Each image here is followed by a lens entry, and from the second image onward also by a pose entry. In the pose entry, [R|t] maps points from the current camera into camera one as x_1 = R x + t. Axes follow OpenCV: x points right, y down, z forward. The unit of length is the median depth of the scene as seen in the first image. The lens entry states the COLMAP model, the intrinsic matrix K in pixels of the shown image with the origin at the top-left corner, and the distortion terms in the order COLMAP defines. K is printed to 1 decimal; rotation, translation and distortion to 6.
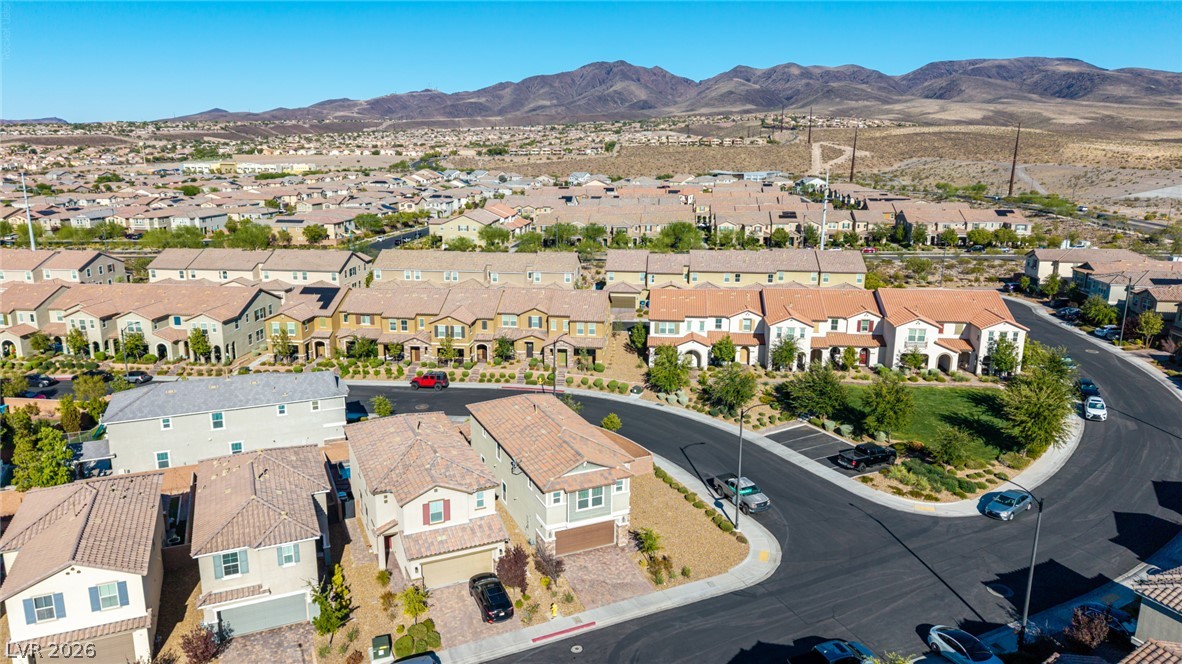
lens RADIAL K [[785.7, 0, 587.9], [0, 785.7, 328.7], [0, 0, 1]] dist [0.045377, -0.051898]
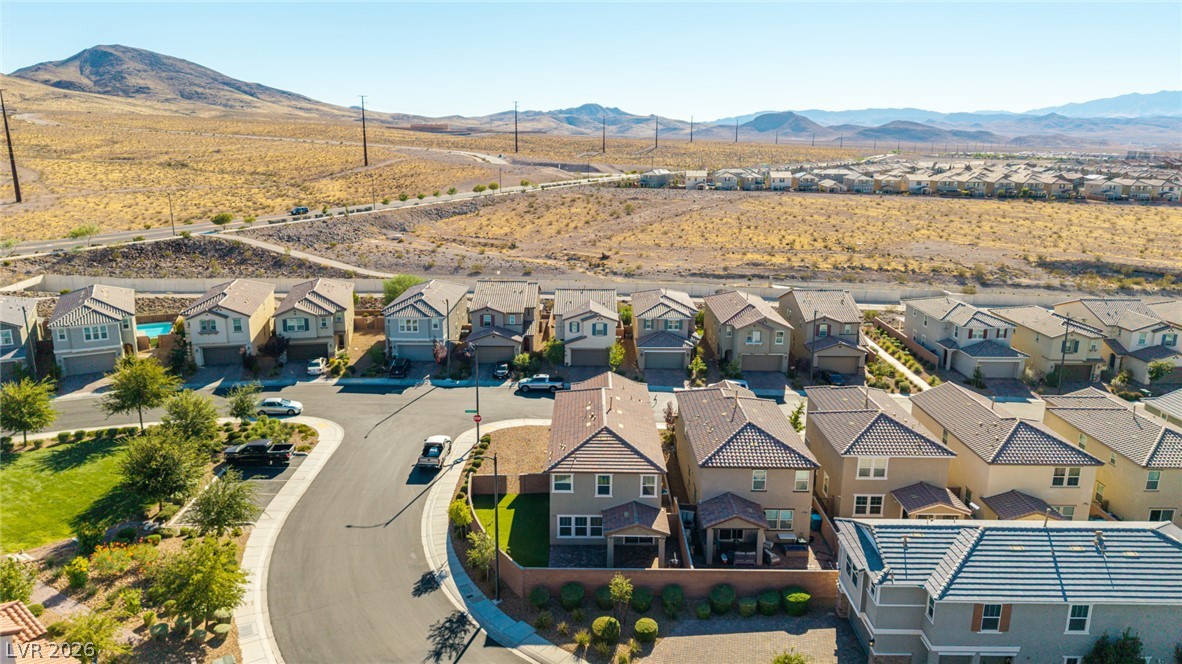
lens RADIAL K [[785.7, 0, 587.9], [0, 785.7, 328.7], [0, 0, 1]] dist [0.045377, -0.051898]
pose [[-0.907983, -0.108112, 0.404820, -0.275565], [0.083155, 0.900429, 0.426981, -0.256578], [-0.410673, 0.421354, -0.808584, 1.147981]]
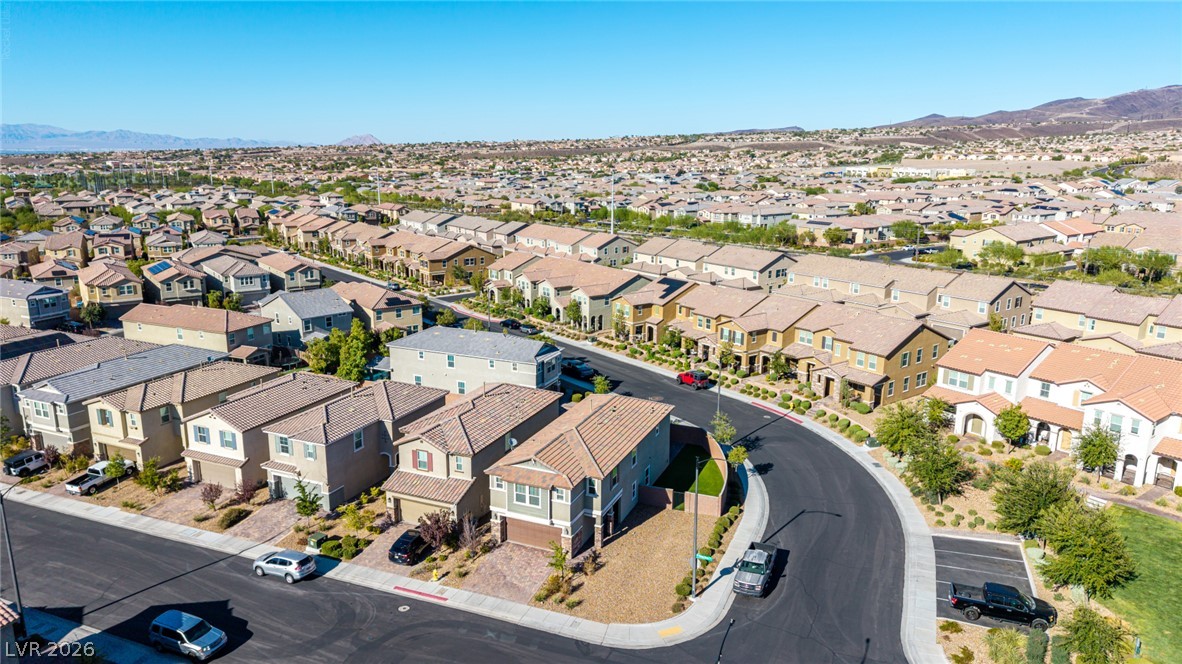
lens RADIAL K [[785.7, 0, 587.9], [0, 785.7, 328.7], [0, 0, 1]] dist [0.045377, -0.051898]
pose [[0.676550, 0.164442, -0.717801, 0.419231], [-0.168760, 0.983429, 0.066234, -0.041647], [0.716798, 0.076326, 0.693091, 0.192090]]
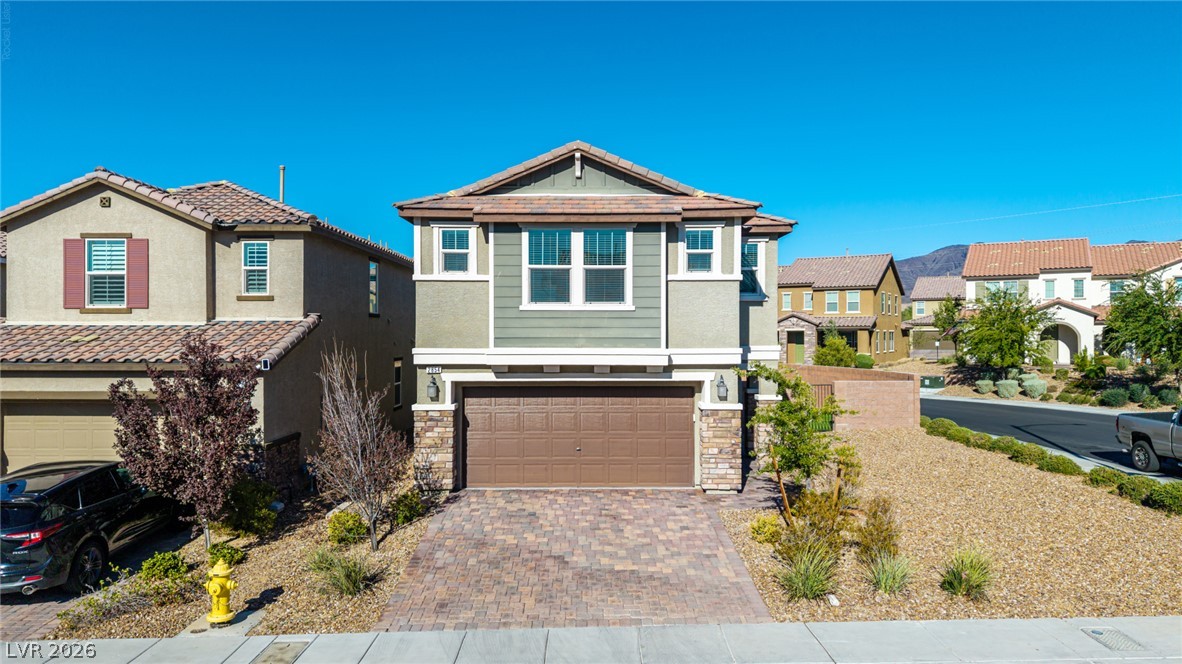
lens RADIAL K [[785.7, 0, 587.9], [0, 785.7, 328.7], [0, 0, 1]] dist [0.045377, -0.051898]
pose [[0.912418, -0.010282, -0.409131, 0.067151], [-0.085517, 0.972826, -0.215164, 0.166600], [0.400226, 0.231307, 0.886745, 0.429267]]
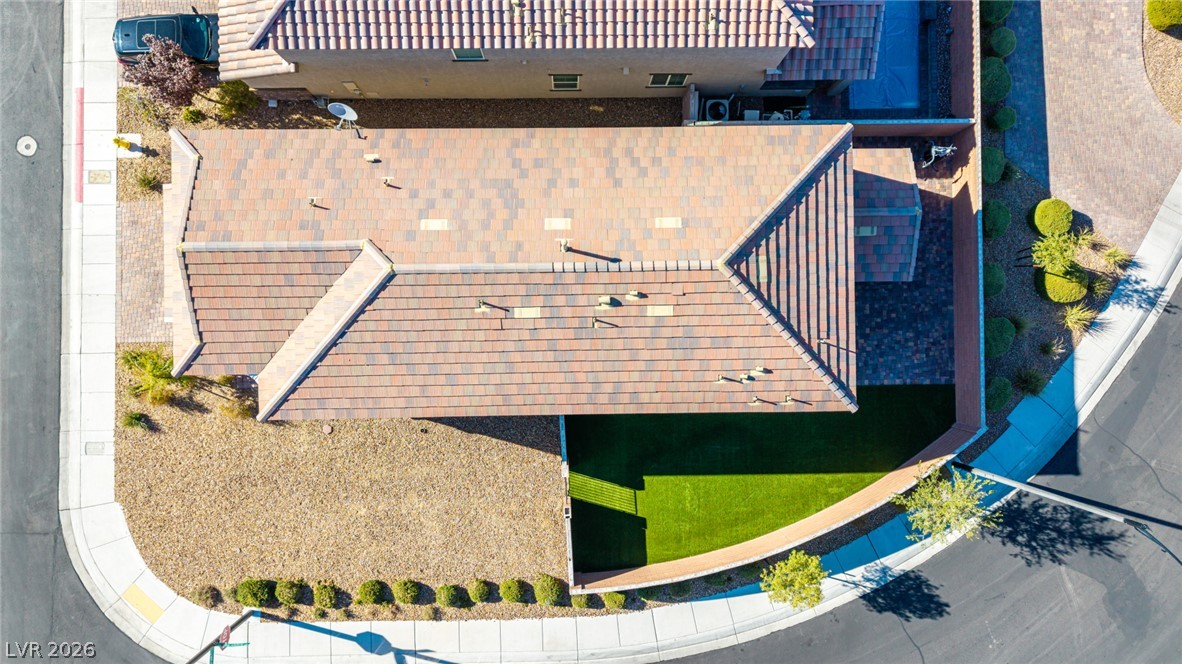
lens RADIAL K [[785.7, 0, 587.9], [0, 785.7, 328.7], [0, 0, 1]] dist [0.045377, -0.051898]
pose [[-0.405986, 0.913526, -0.025408, -0.020607], [-0.221249, -0.071276, 0.972609, -0.144608], [0.886693, 0.400487, 0.231054, 0.623047]]
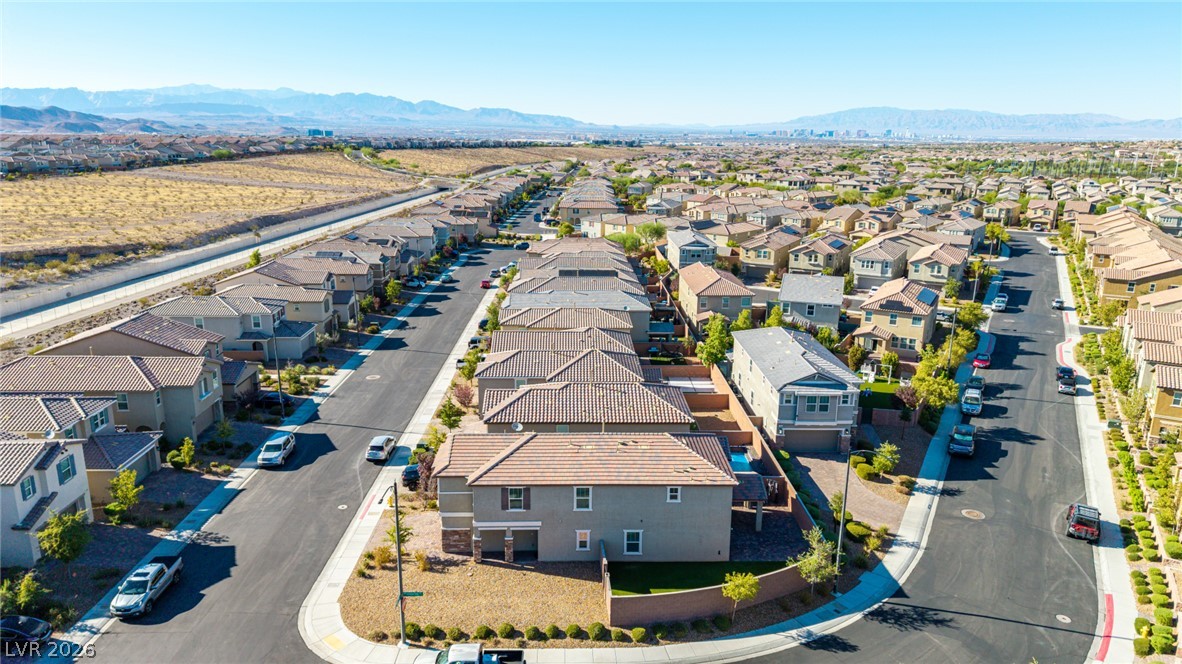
lens RADIAL K [[789.9, 0, 586.5], [0, 789.9, 329.8], [0, 0, 1]] dist [0.008692, 0.001665]
pose [[-0.391569, 0.219566, -0.893568, 0.438153], [-0.216929, 0.921712, 0.321542, -0.171196], [0.894212, 0.319747, -0.313284, 0.798566]]
